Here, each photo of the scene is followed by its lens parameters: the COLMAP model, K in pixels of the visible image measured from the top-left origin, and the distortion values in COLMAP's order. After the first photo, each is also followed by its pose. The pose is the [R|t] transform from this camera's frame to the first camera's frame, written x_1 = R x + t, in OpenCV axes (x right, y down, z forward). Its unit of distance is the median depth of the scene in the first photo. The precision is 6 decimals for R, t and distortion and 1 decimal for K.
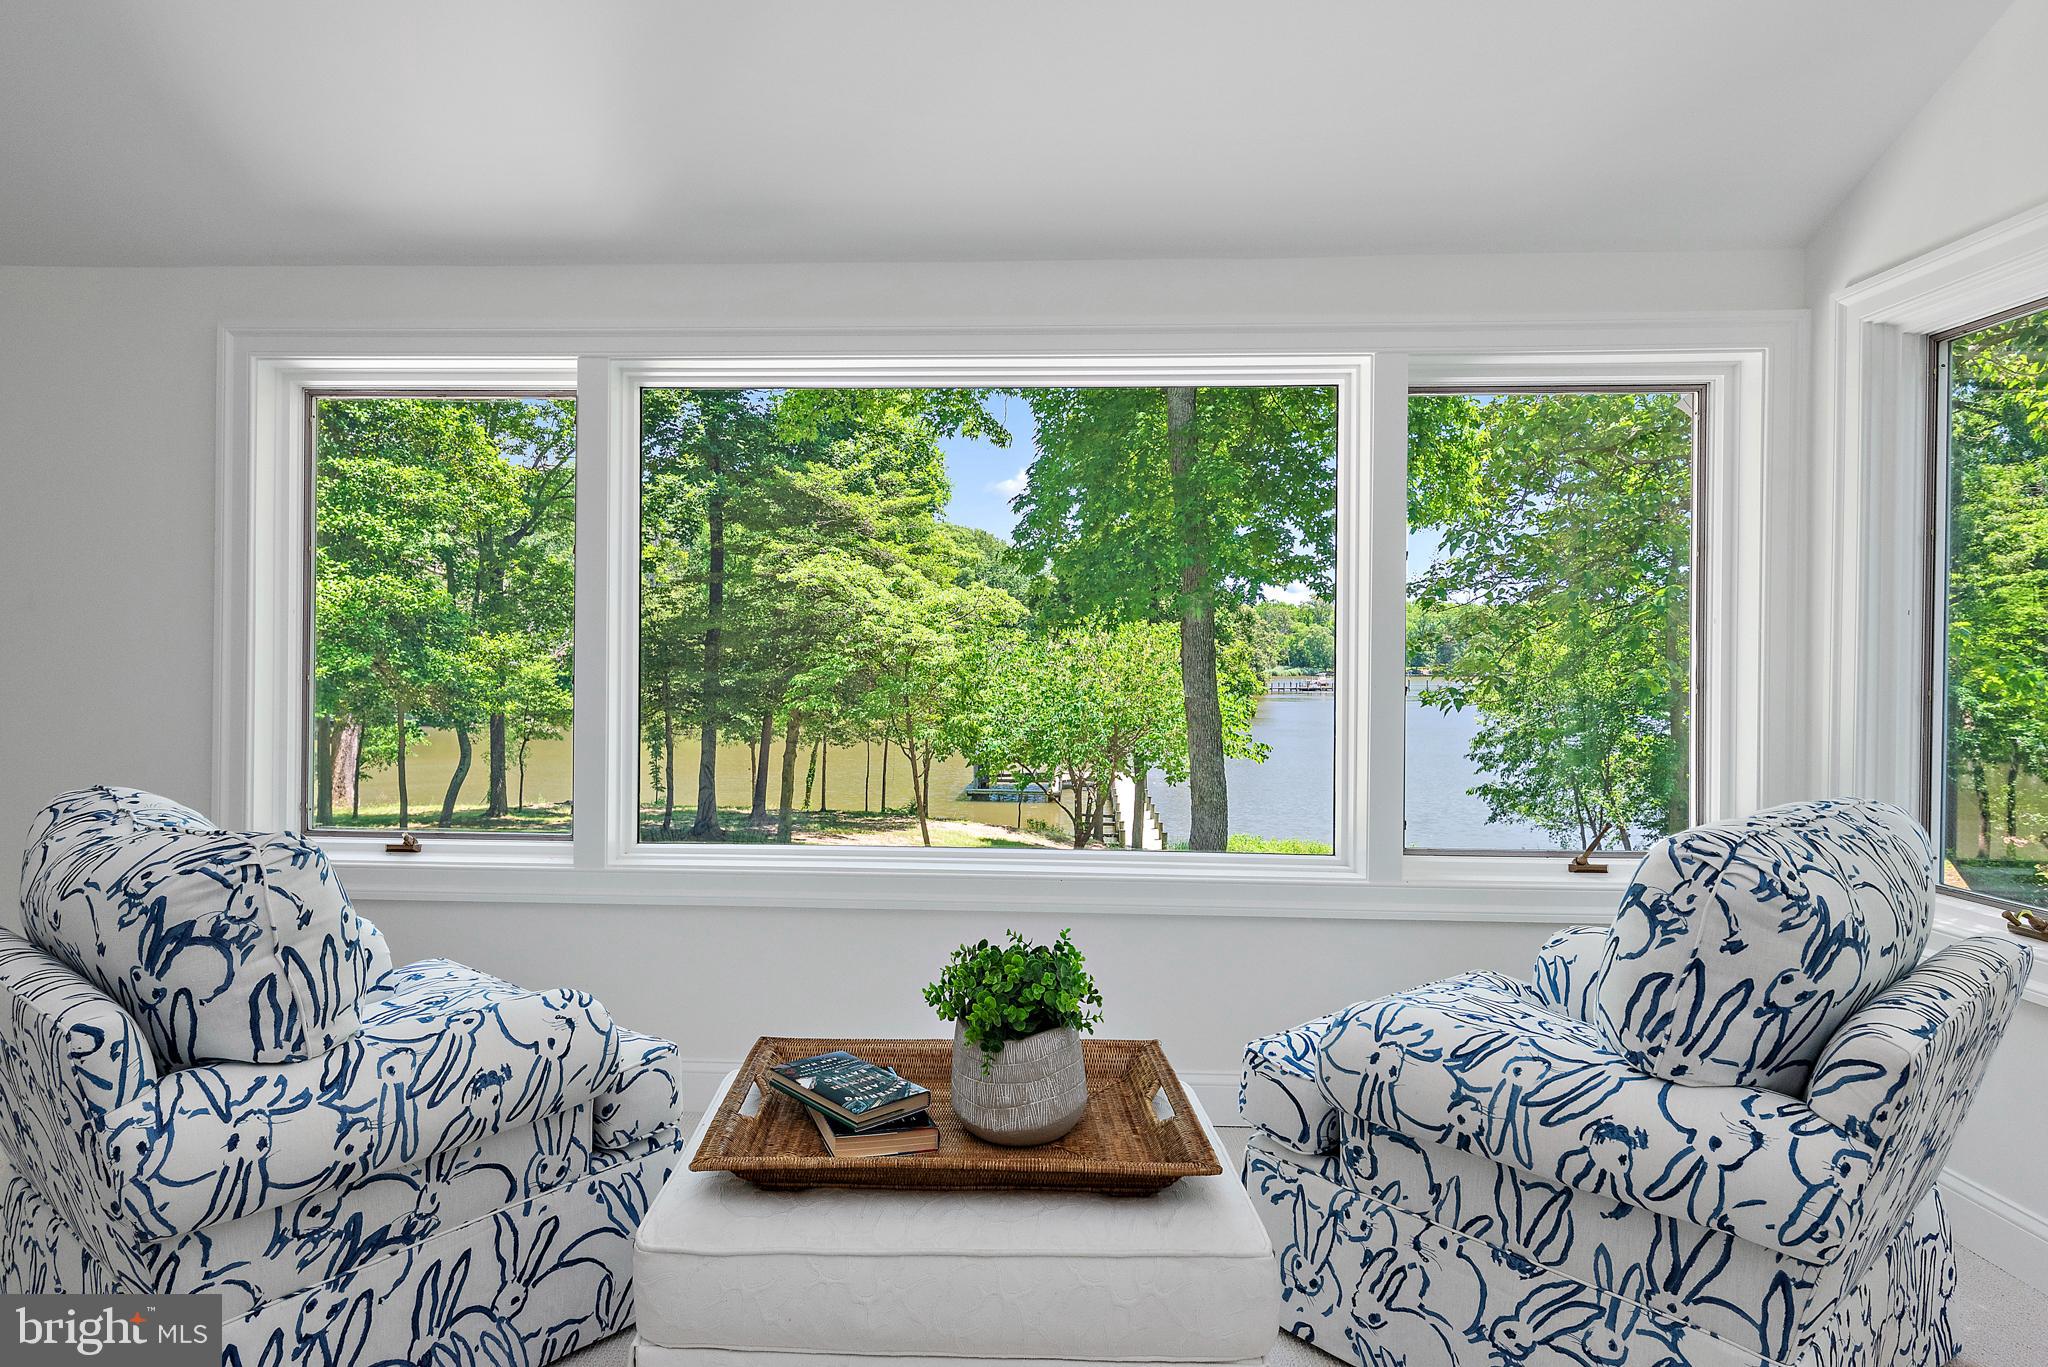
lens RADIAL K [[1270.2, 0, 1023.9], [0, 1270.2, 657.7], [0, 0, 1]] dist [0.003157, 0.000141]
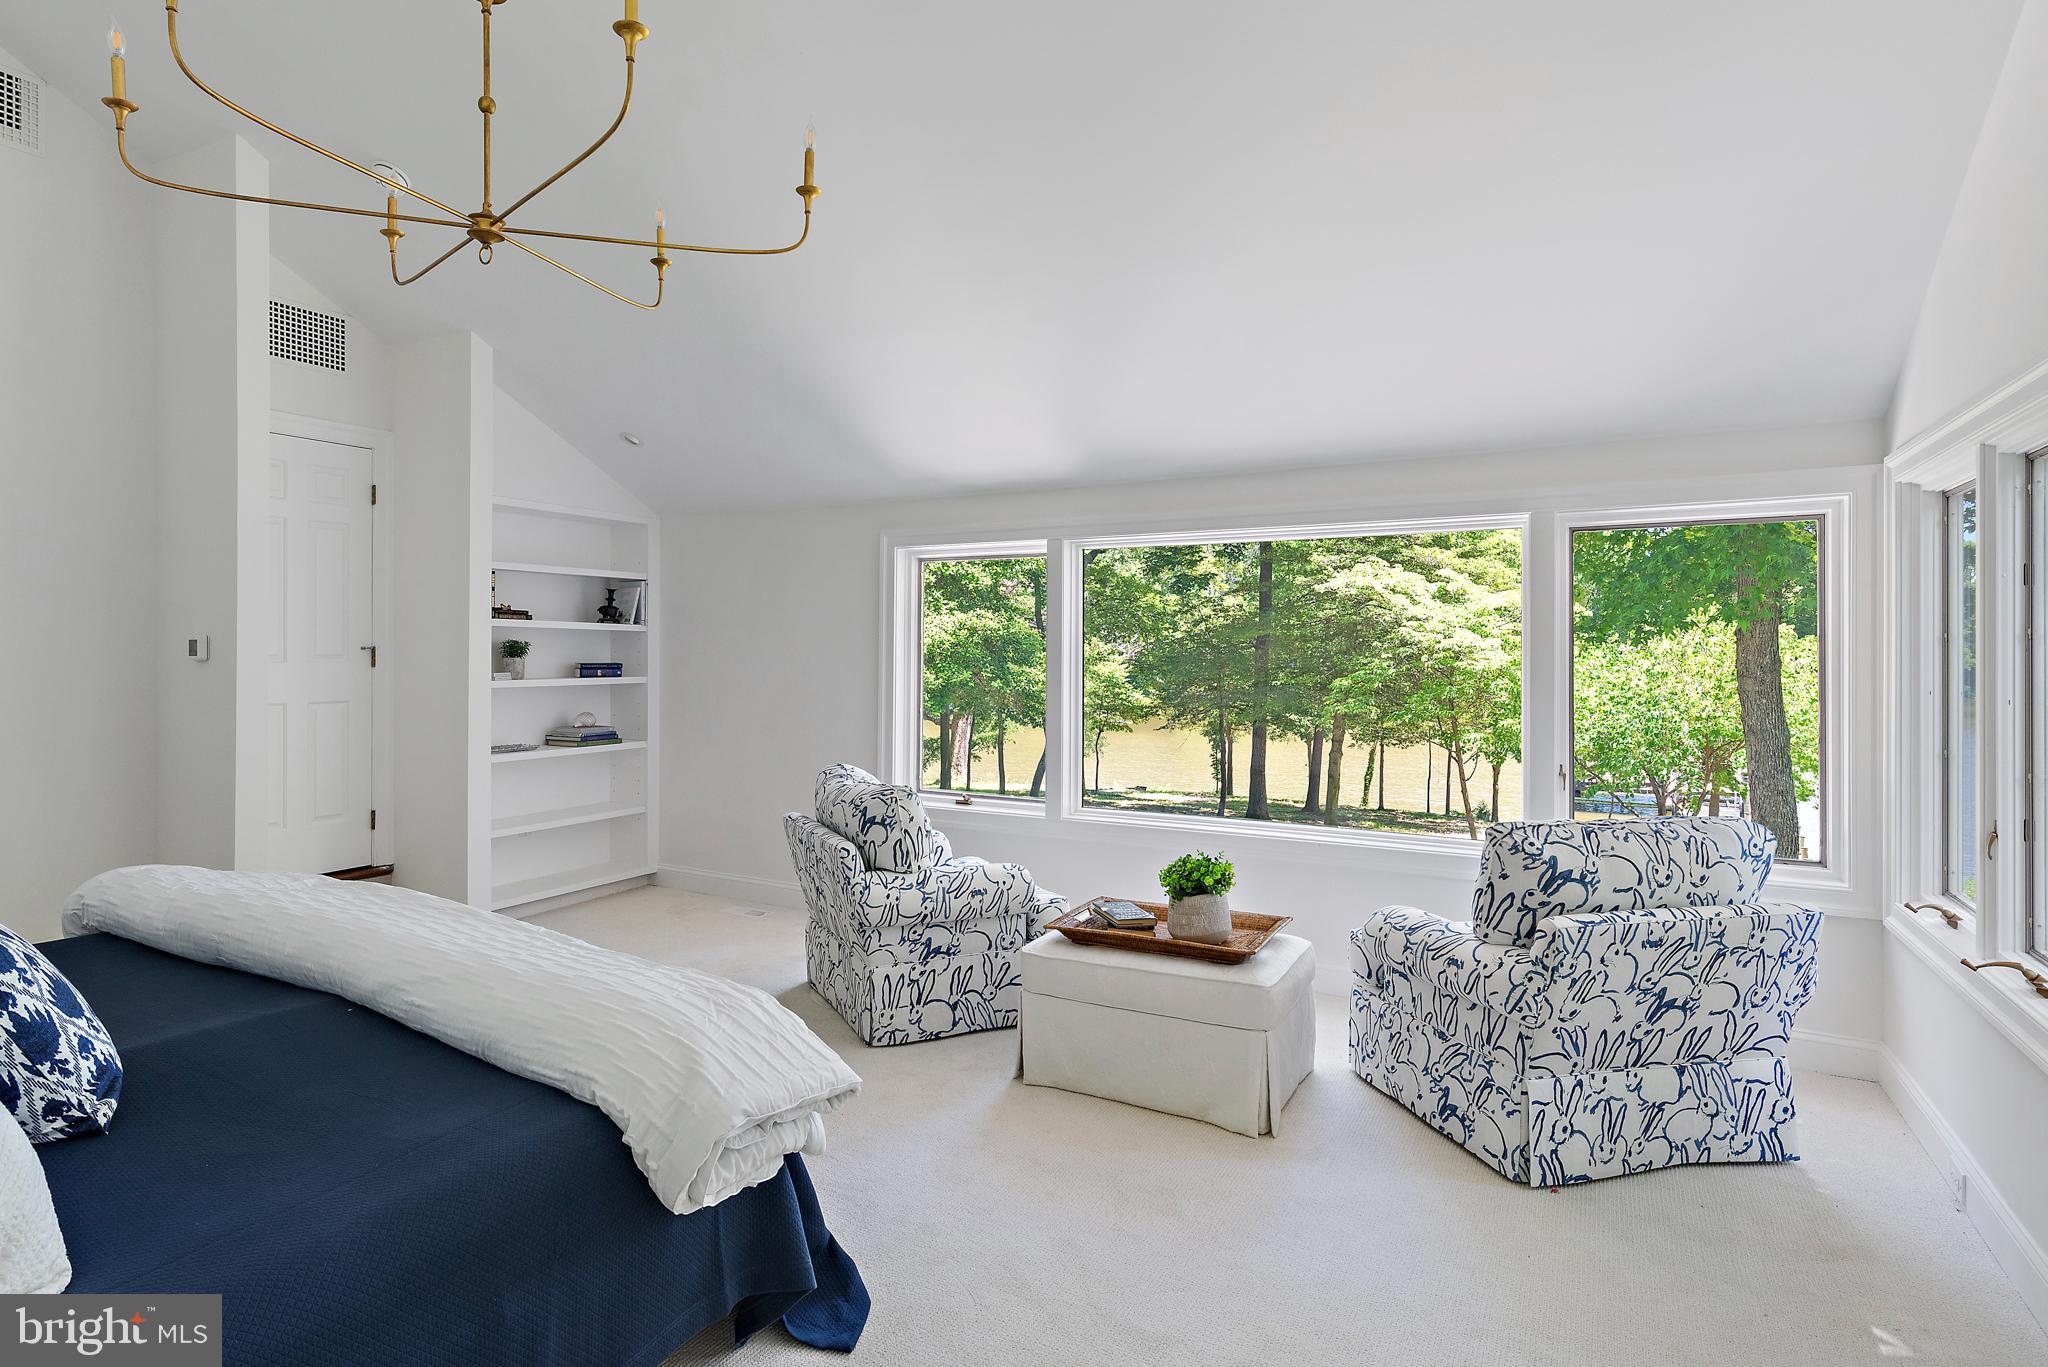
lens RADIAL K [[1730.6, 0, 1024.0], [0, 1730.6, 683.5], [0, 0, 1]] dist [-0.000364, -0.002580]
pose [[0.890252, 0.023185, -0.454878, 1.110887], [-0.003400, 0.999014, 0.044265, -0.205228], [0.455456, -0.037860, 0.889453, -1.816645]]
